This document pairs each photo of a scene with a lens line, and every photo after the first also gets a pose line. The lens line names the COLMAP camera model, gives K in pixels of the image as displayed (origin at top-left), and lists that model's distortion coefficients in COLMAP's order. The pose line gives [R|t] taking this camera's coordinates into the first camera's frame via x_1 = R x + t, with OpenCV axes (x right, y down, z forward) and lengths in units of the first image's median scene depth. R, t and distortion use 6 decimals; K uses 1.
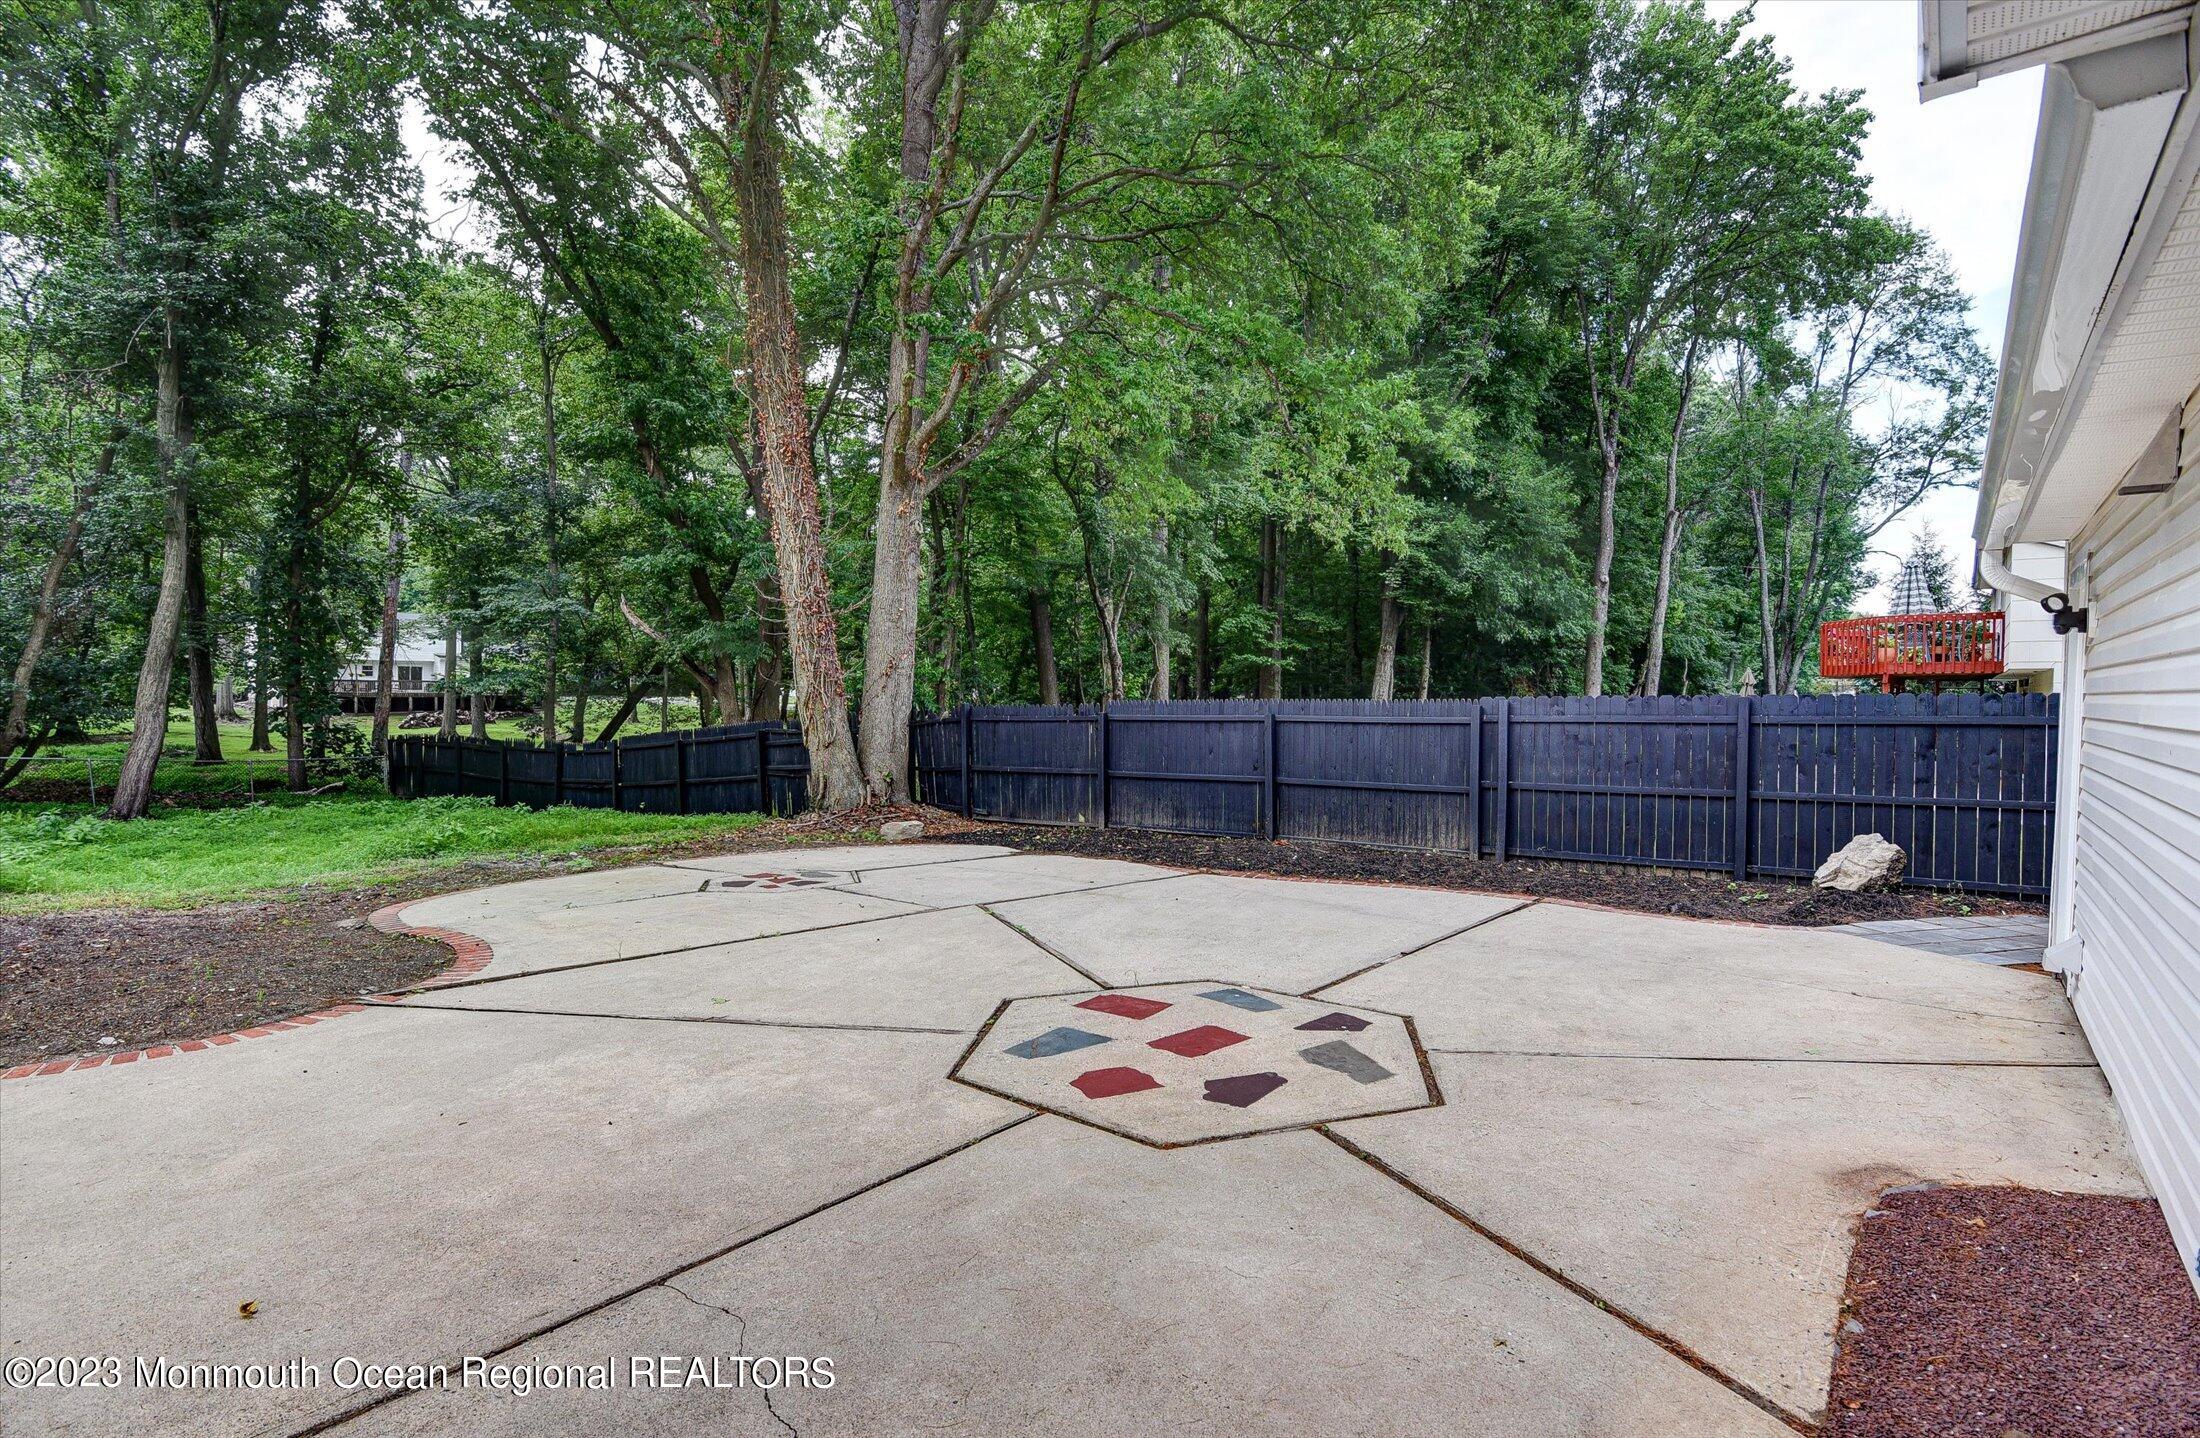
lens RADIAL K [[1093.4, 0, 1098.1], [0, 1093.4, 731.6], [0, 0, 1]] dist [-0.016306, -0.000864]
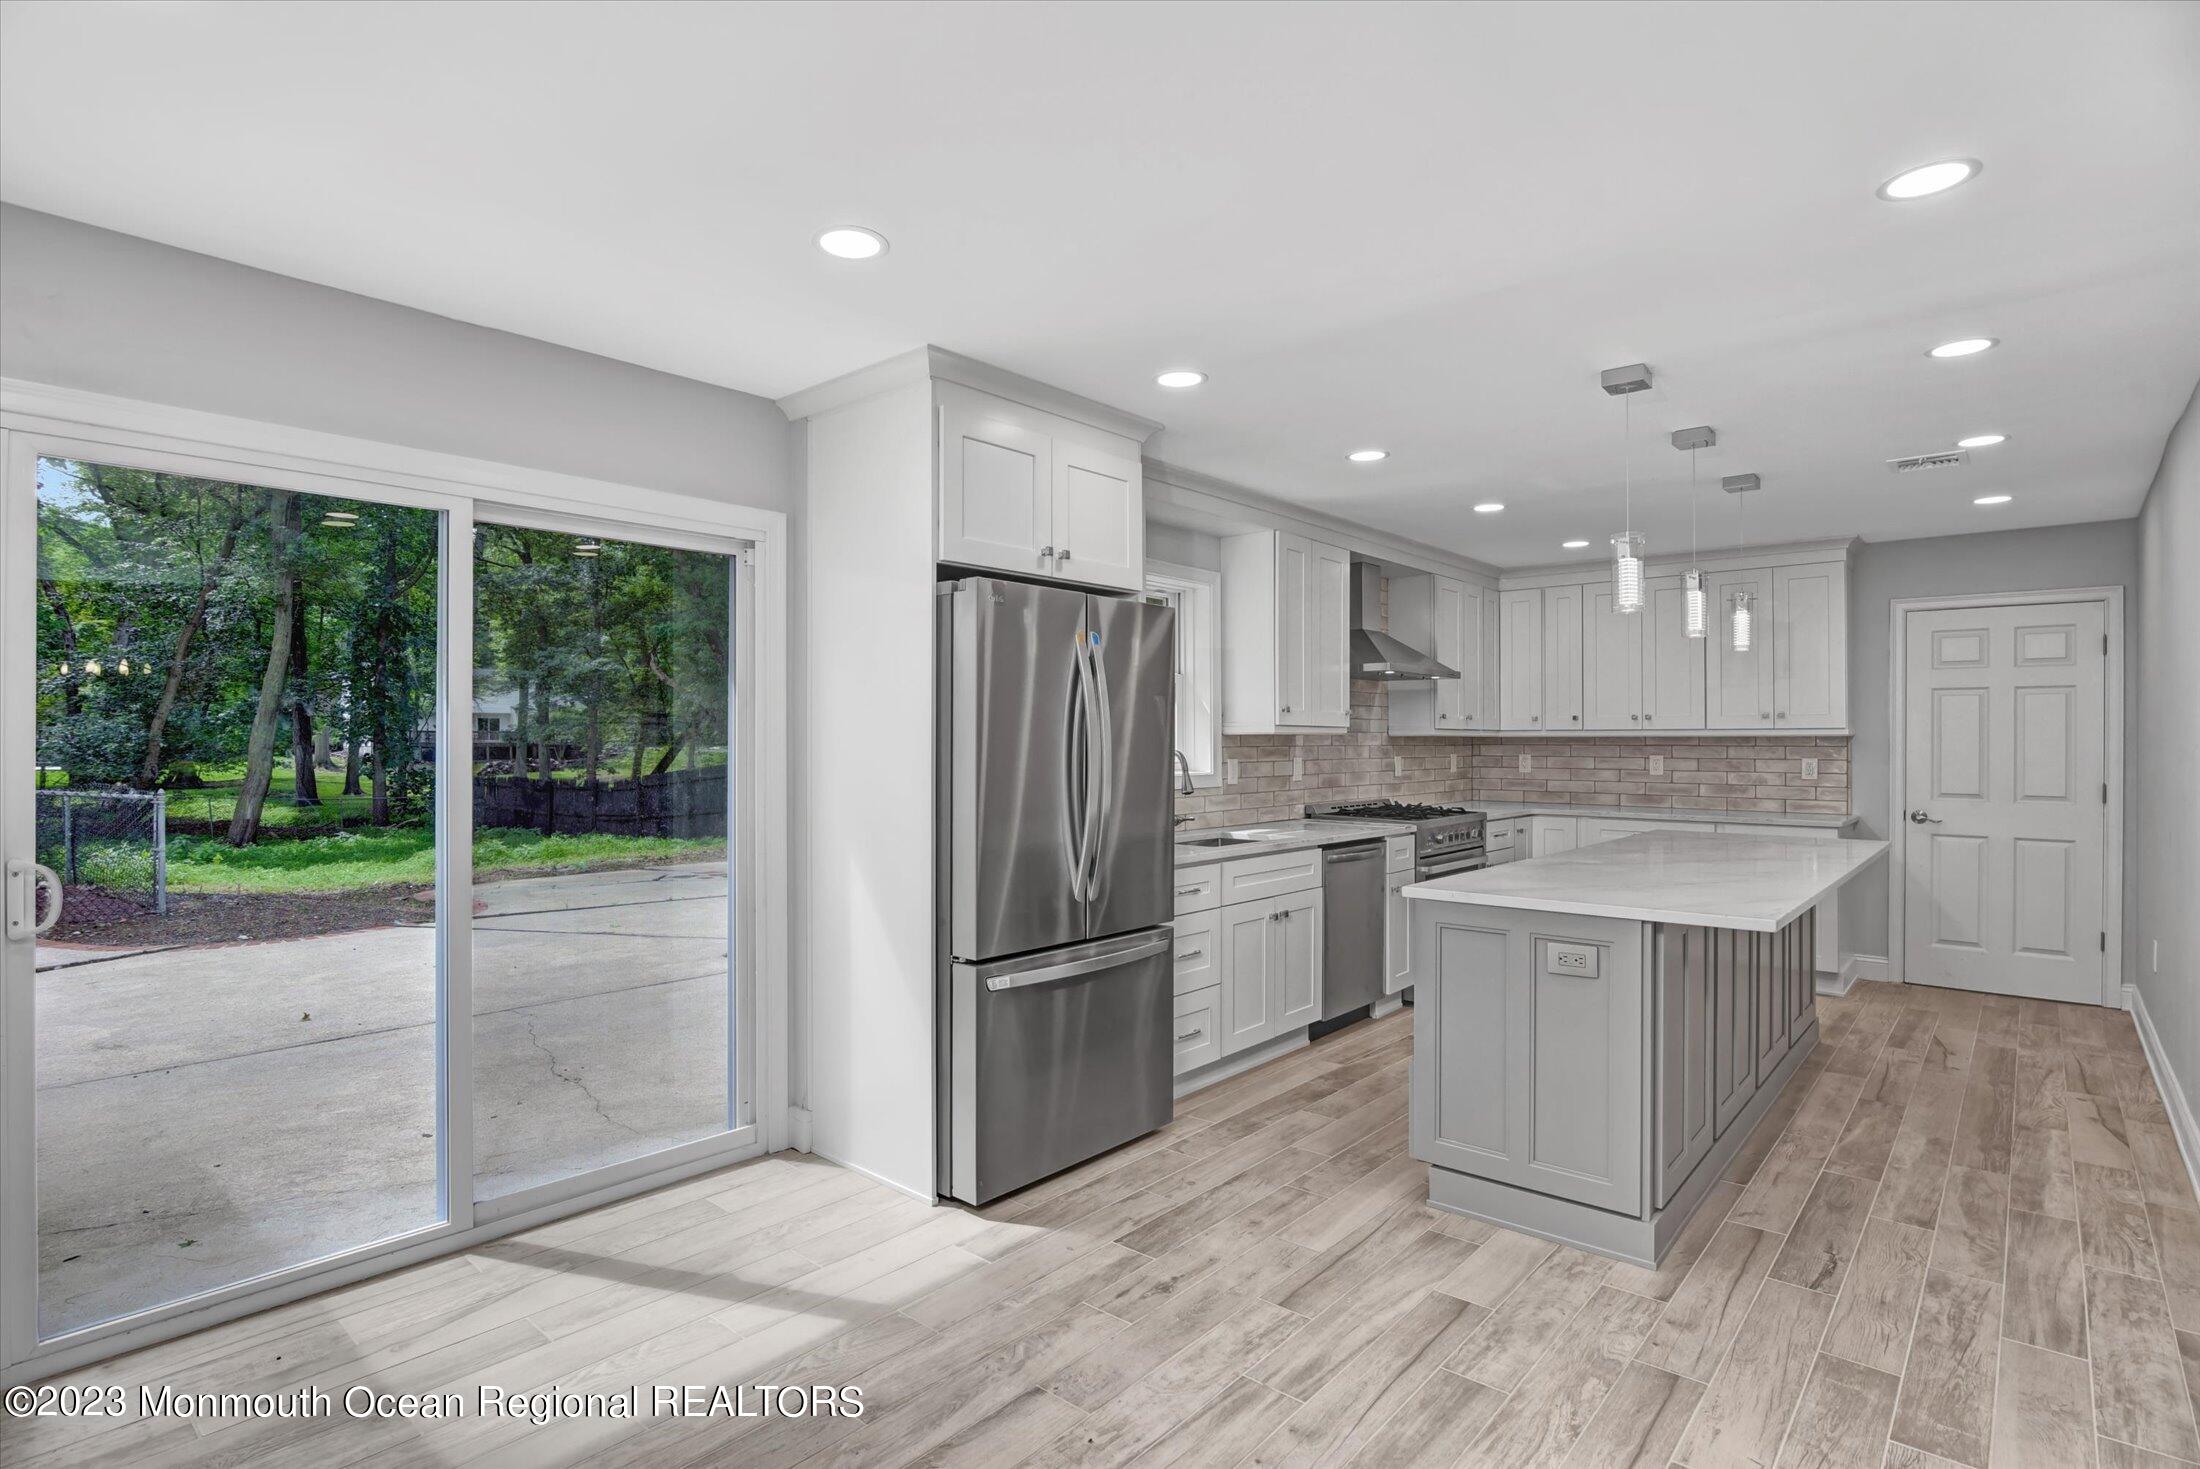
lens RADIAL K [[1088.7, 0, 1092.7], [0, 1088.7, 735.3], [0, 0, 1]] dist [-0.015622, -0.000658]
pose [[0.998183, -0.007132, -0.059825, 0.074153], [0.004757, 0.999198, -0.039748, 0.006788], [0.060061, 0.039391, 0.997417, -0.089369]]
